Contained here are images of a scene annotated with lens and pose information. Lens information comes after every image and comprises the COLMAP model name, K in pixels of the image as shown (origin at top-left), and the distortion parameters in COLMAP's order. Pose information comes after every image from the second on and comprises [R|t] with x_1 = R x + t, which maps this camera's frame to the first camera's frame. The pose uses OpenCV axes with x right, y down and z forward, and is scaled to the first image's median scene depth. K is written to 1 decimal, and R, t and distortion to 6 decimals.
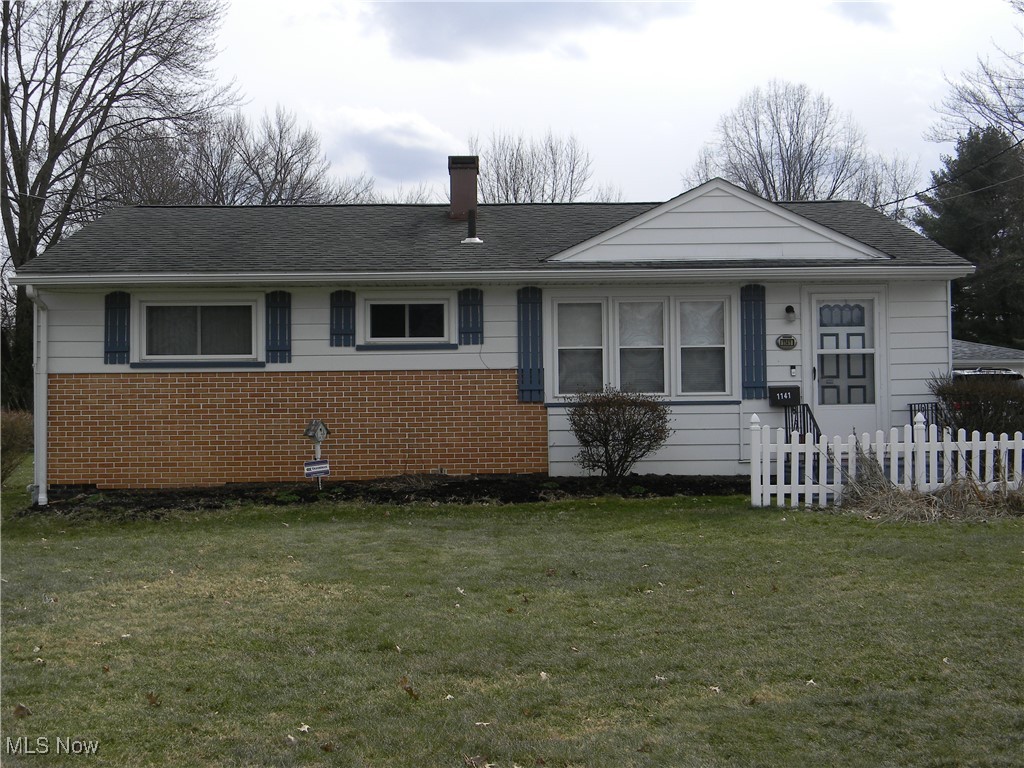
lens RADIAL K [[1246.6, 0, 515.9], [0, 1246.6, 378.9], [0, 0, 1]] dist [0.006225, 0.000000]
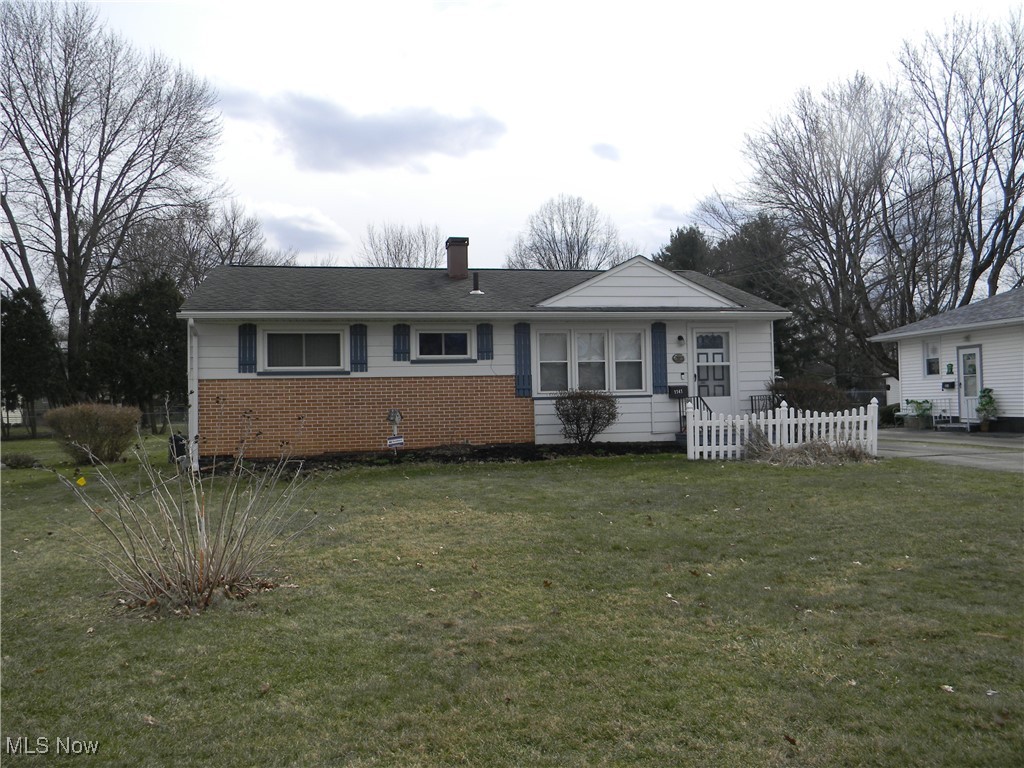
lens RADIAL K [[812.2, 0, 512.3], [0, 812.2, 385.4], [0, 0, 1]] dist [0.012574, -0.016439]
pose [[0.985175, -0.005014, 0.171481, -0.174443], [0.004855, 0.999987, 0.001349, 0.003077], [-0.171486, -0.000496, 0.985186, 0.004402]]
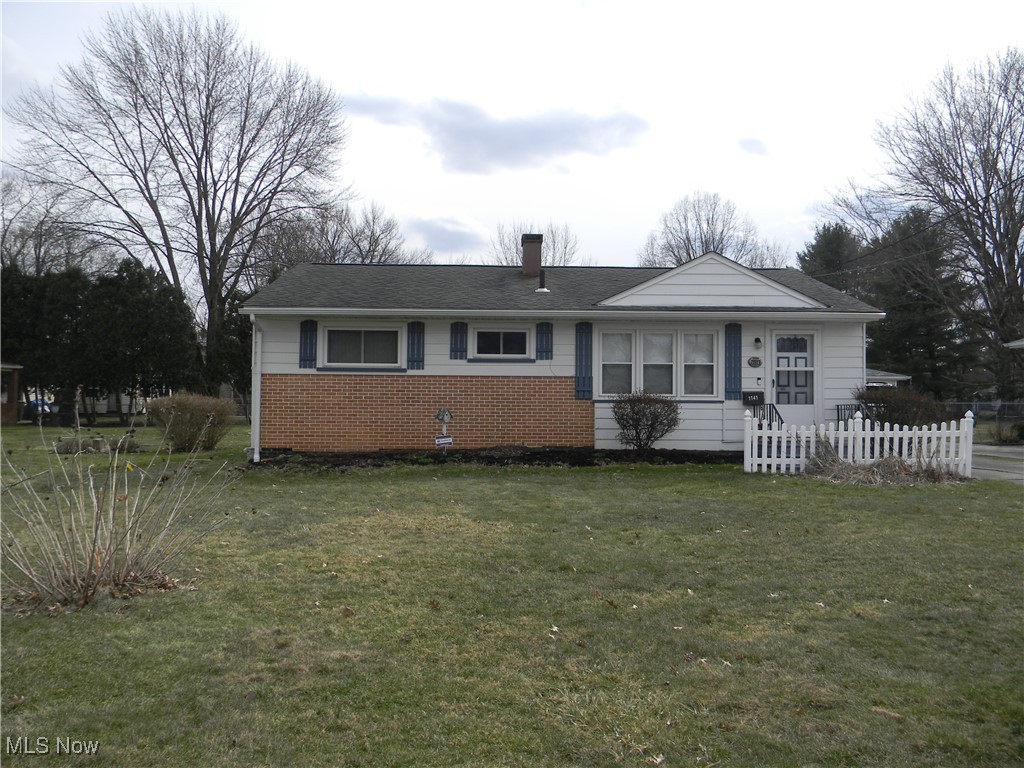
lens RADIAL K [[812.2, 0, 513.5], [0, 812.2, 383.4], [0, 0, 1]] dist [0.012574, -0.016439]
pose [[0.999822, 0.018837, -0.000981, -0.070925], [-0.018836, 0.999822, 0.000724, 0.000831], [0.000995, -0.000706, 0.999999, 0.026106]]
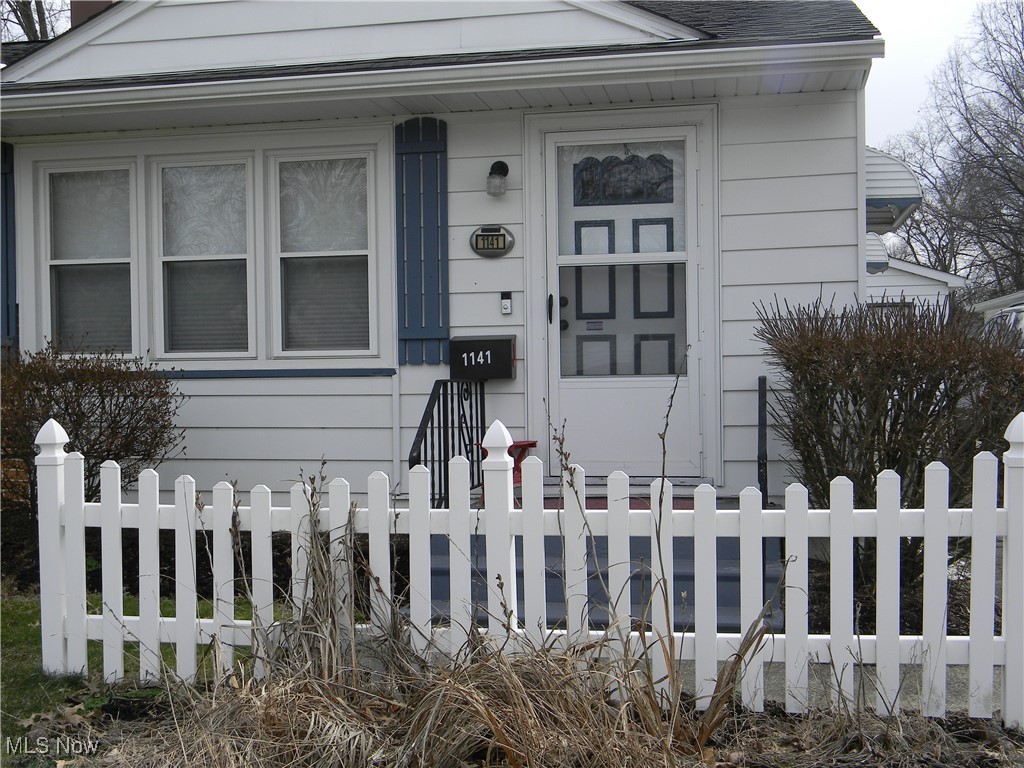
lens RADIAL K [[1246.6, 0, 511.4], [0, 1246.6, 388.8], [0, 0, 1]] dist [0.006225, 0.000000]
pose [[0.971581, 0.005020, -0.236655, 0.333576], [0.007645, 0.998588, 0.052570, 0.000857], [0.236585, -0.052885, 0.970170, 0.553117]]
